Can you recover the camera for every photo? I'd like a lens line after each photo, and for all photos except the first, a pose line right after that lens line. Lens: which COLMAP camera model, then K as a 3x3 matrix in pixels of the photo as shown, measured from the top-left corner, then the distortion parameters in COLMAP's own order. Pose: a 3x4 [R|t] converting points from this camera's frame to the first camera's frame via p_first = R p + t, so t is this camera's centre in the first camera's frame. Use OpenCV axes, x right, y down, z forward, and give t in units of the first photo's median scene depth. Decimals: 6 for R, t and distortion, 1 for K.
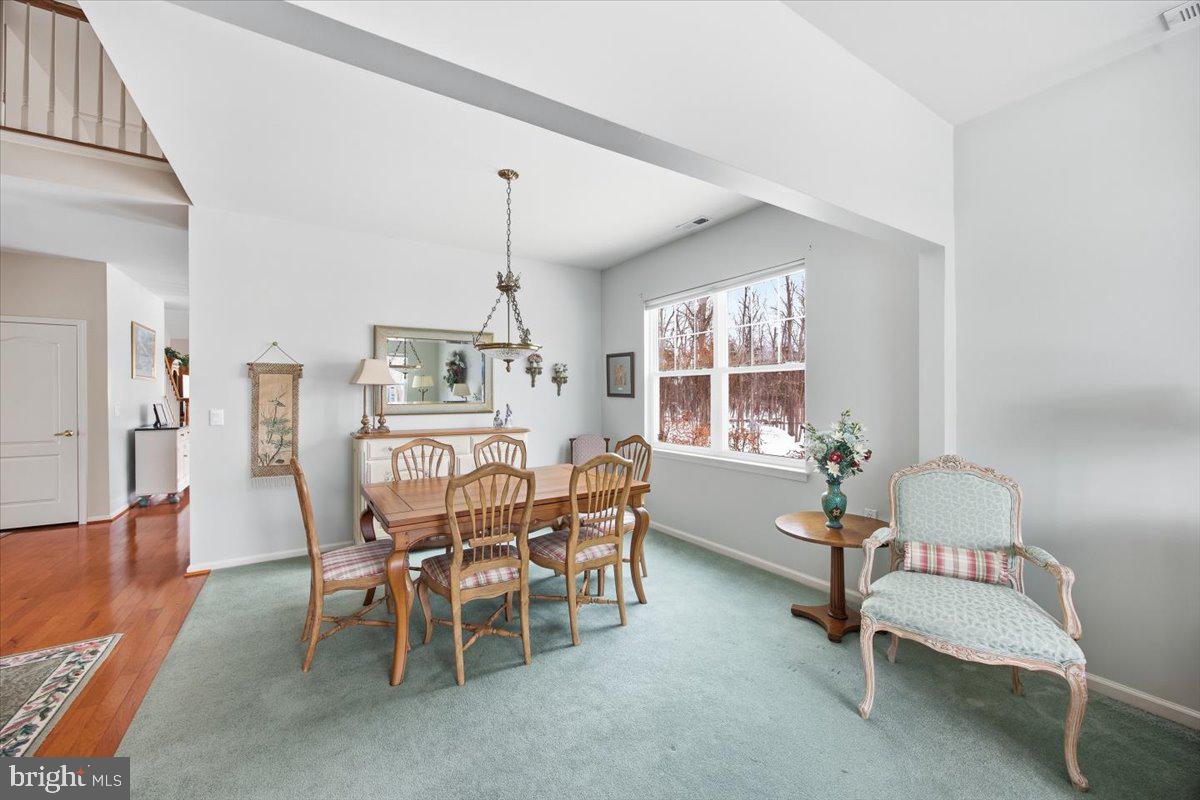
lens RADIAL K [[470.1, 0, 595.9], [0, 470.1, 395.3], [0, 0, 1]] dist [-0.000763, 0.000305]
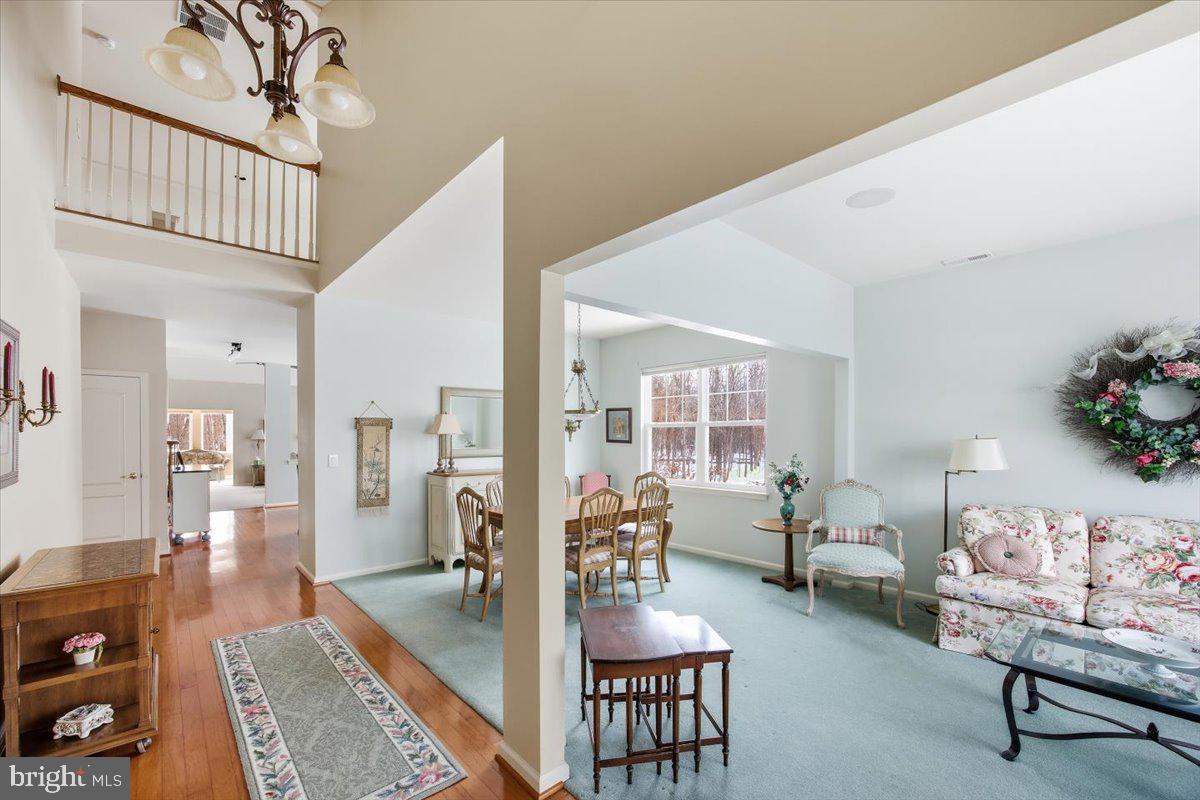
lens RADIAL K [[511.7, 0, 594.3], [0, 511.7, 434.8], [0, 0, 1]] dist [-0.011138, 0.004098]
pose [[0.984765, 0.000608, 0.173888, -0.455032], [-0.001561, 0.999985, 0.005344, -0.041454], [-0.173882, -0.005534, 0.984751, -0.620297]]
